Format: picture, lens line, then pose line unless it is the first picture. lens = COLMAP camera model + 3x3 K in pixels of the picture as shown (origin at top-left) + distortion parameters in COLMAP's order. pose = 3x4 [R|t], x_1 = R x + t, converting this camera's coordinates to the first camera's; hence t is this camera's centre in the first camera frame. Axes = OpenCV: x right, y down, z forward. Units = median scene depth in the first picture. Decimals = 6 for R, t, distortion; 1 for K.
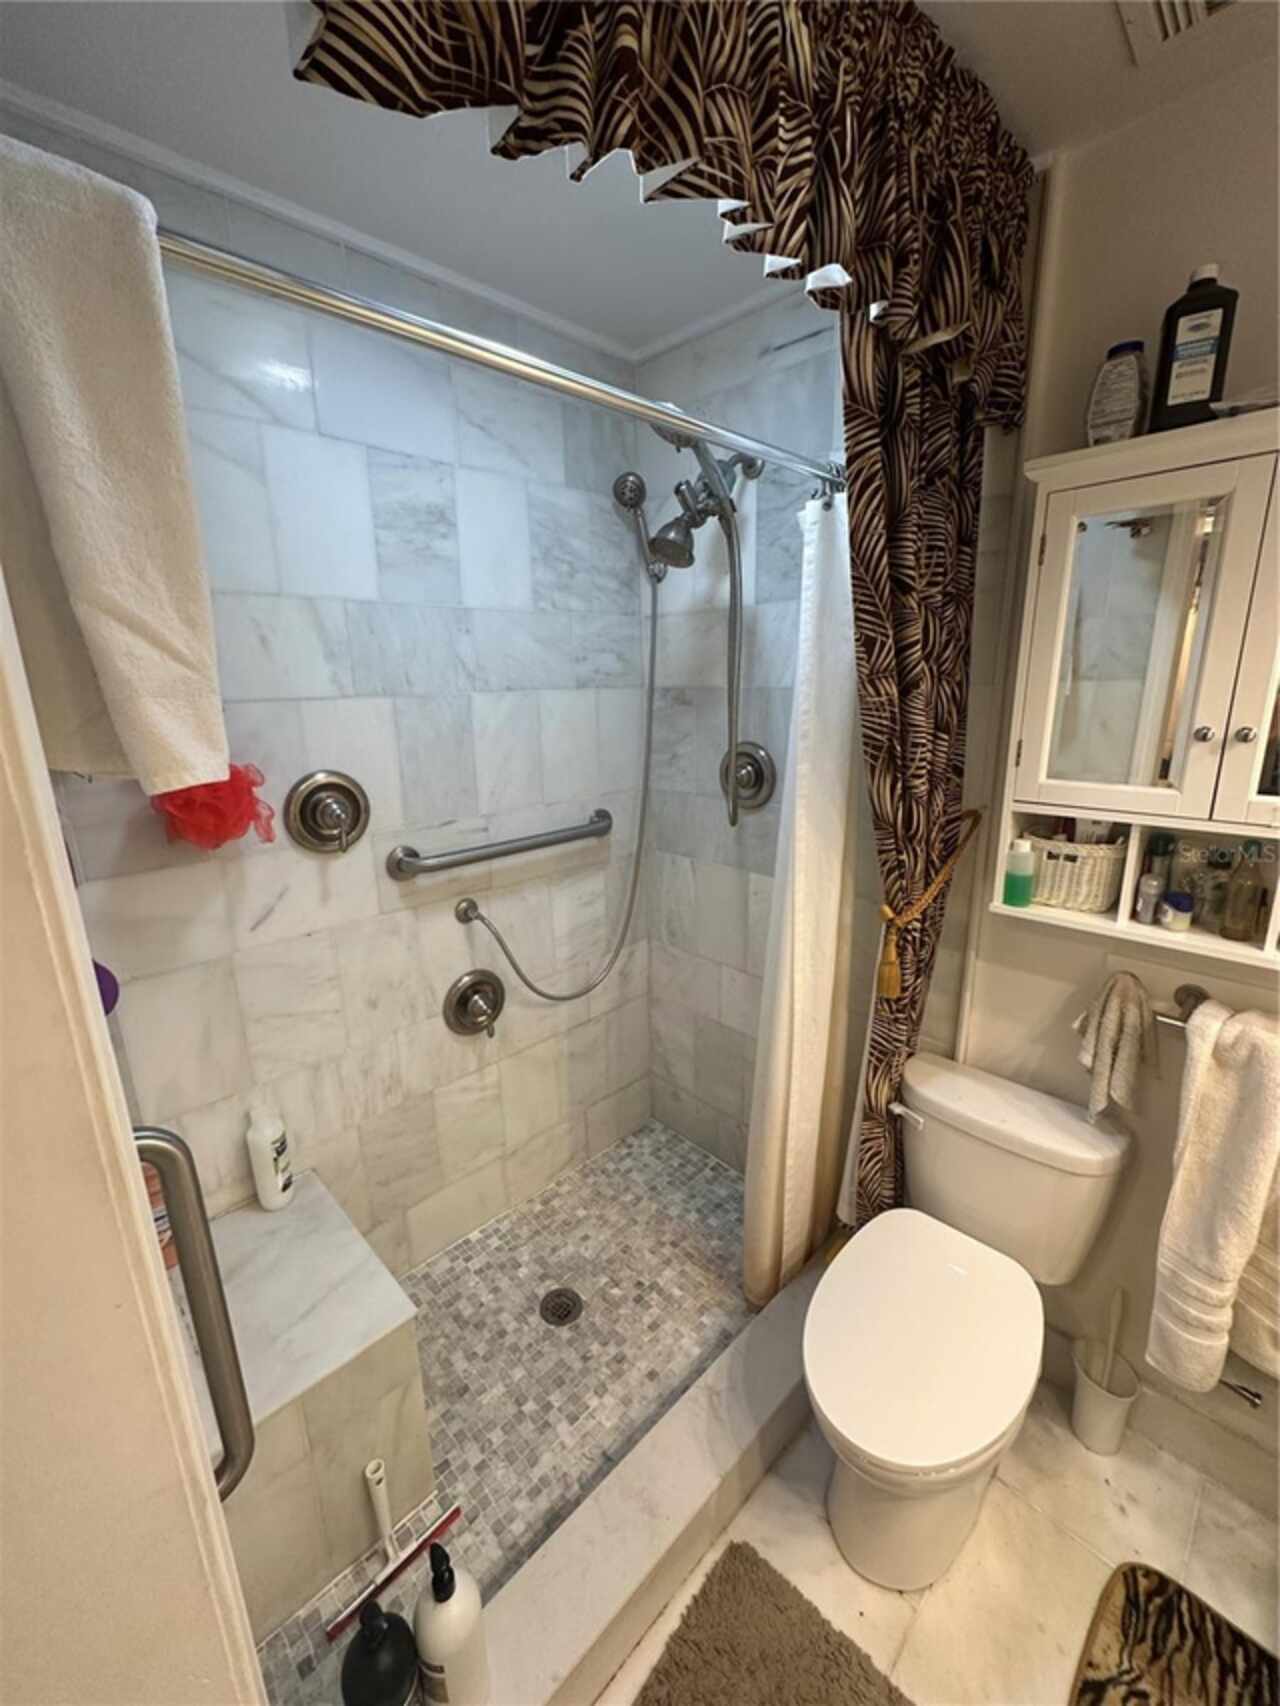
lens RADIAL K [[686.7, 0, 638.2], [0, 686.7, 854.0], [0, 0, 1]] dist [-0.000899, 0.000617]
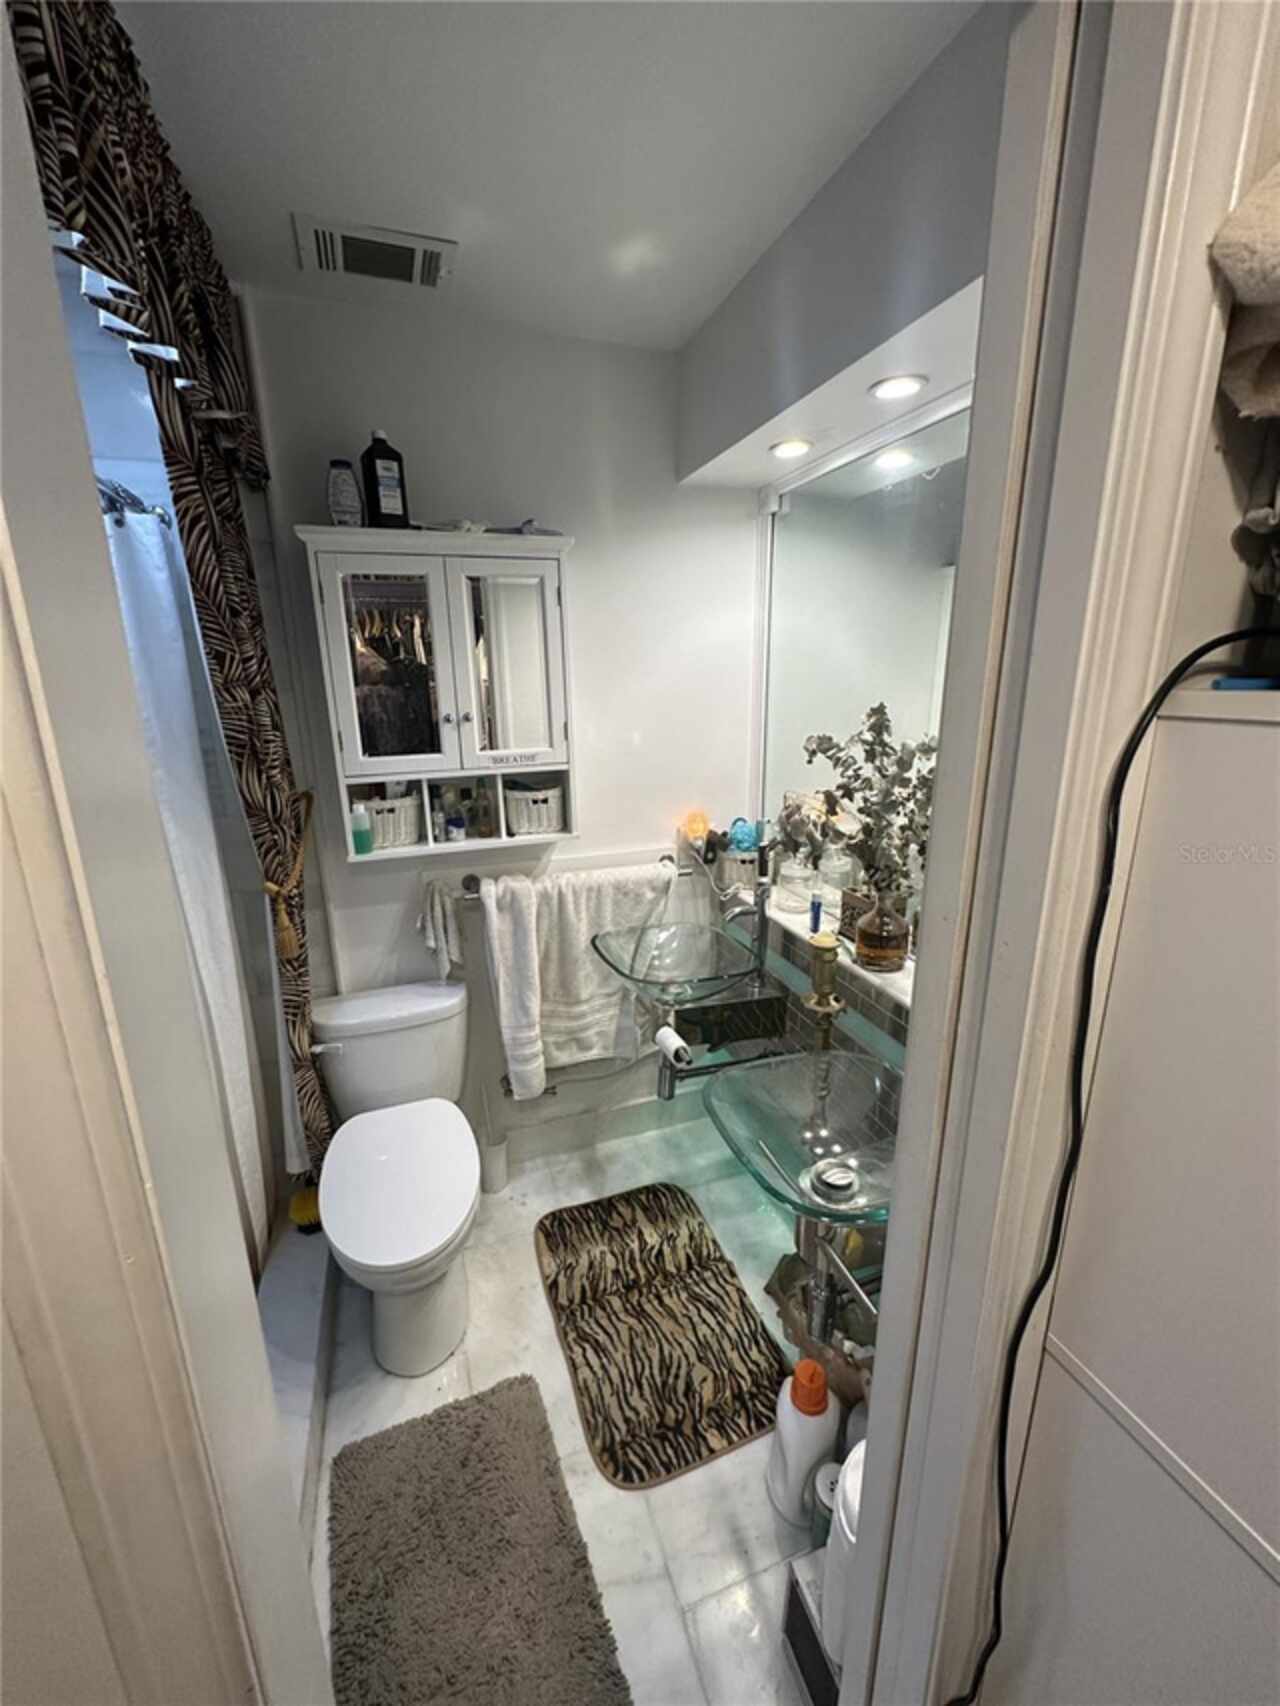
lens RADIAL K [[686.7, 0, 642.7], [0, 686.7, 852.7], [0, 0, 1]] dist [-0.000899, 0.000617]
pose [[0.422010, -0.221325, 0.879161, -0.431494], [0.233255, 0.963603, 0.130617, 0.026543], [-0.876071, 0.149947, 0.458275, -0.104595]]
